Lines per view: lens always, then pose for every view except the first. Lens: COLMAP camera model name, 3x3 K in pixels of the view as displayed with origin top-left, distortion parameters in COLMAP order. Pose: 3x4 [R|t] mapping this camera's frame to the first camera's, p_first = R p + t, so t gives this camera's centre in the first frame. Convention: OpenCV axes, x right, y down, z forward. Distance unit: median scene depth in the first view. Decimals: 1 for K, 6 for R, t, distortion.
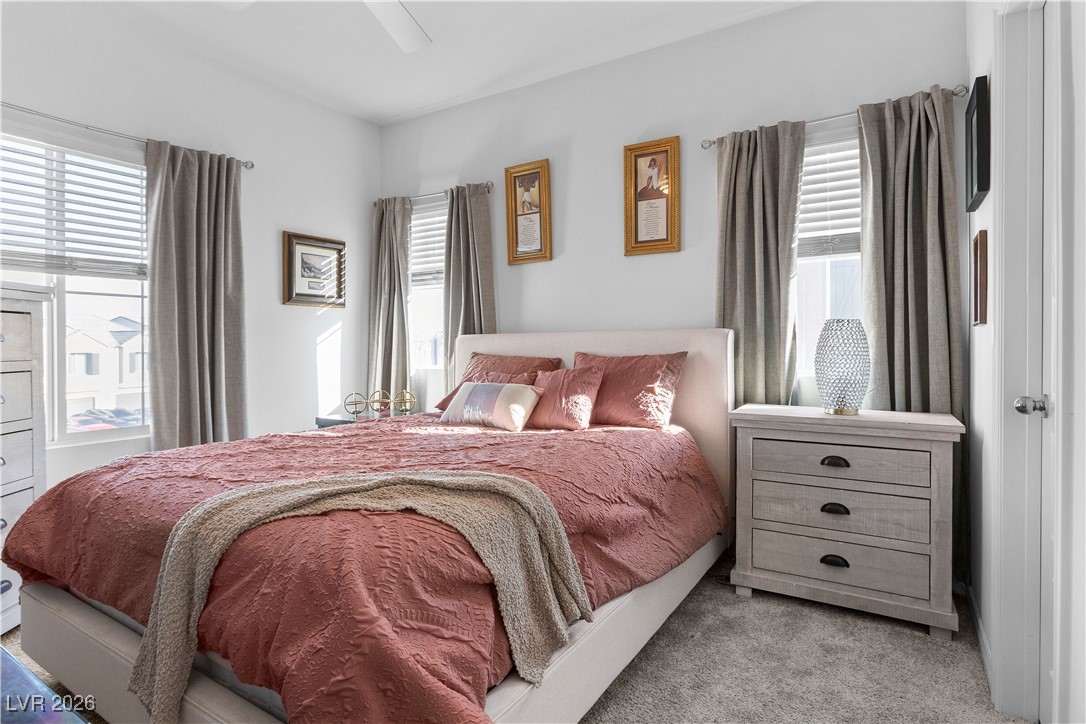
lens RADIAL K [[577.2, 0, 542.2], [0, 577.2, 351.3], [0, 0, 1]] dist [-0.001317, 0.000485]
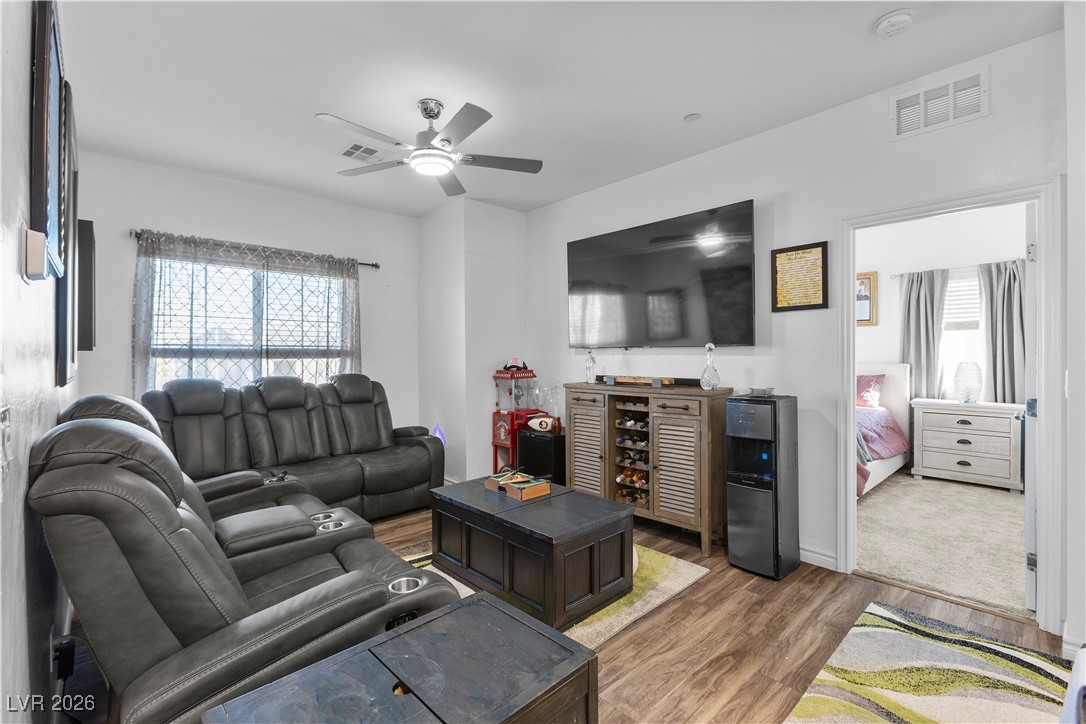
lens RADIAL K [[473.0, 0, 542.1], [0, 473.0, 357.2], [0, 0, 1]] dist [-0.005042, 0.001848]
pose [[0.961842, 0.000128, -0.273605, -0.528809], [-0.000380, 1.000000, -0.000869, -0.063153], [0.273604, 0.000940, 0.961842, -1.122050]]
